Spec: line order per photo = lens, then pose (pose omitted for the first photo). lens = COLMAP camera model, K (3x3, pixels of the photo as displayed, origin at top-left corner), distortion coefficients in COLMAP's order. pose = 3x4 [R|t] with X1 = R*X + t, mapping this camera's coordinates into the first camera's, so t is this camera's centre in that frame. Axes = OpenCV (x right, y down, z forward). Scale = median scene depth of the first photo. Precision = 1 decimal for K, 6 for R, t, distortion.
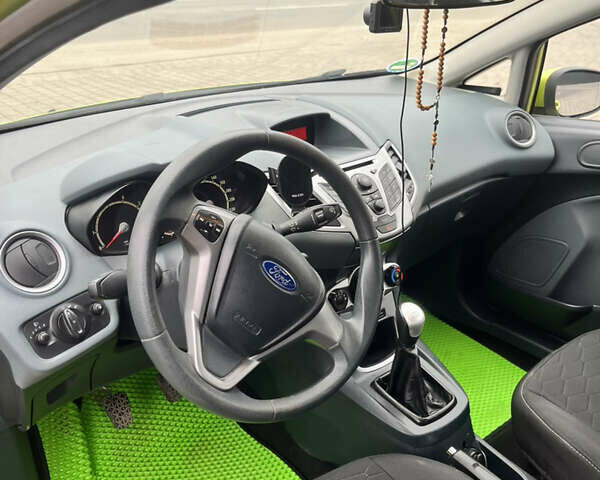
lens RADIAL K [[605.8, 0, 300.0], [0, 605.8, 233.9], [0, 0, 1]] dist [0.039387, -0.024116]
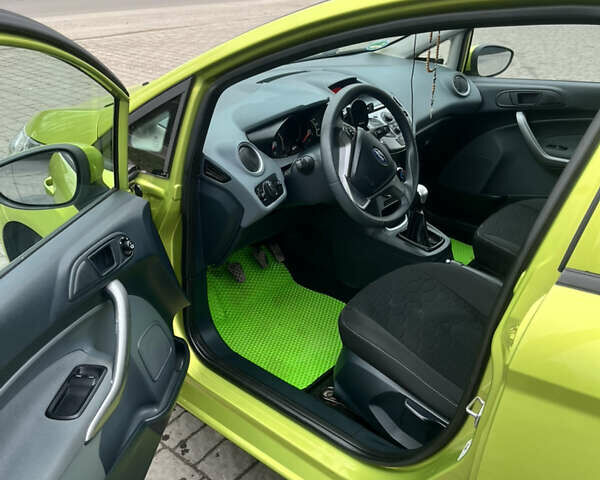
lens RADIAL K [[605.8, 0, 300.0], [0, 605.8, 233.9], [0, 0, 1]] dist [0.039387, -0.024116]
pose [[0.983773, -0.075645, 0.162691, -0.342623], [0.068848, 0.996518, 0.047025, 0.113648], [-0.165681, -0.035061, 0.985556, -0.516224]]
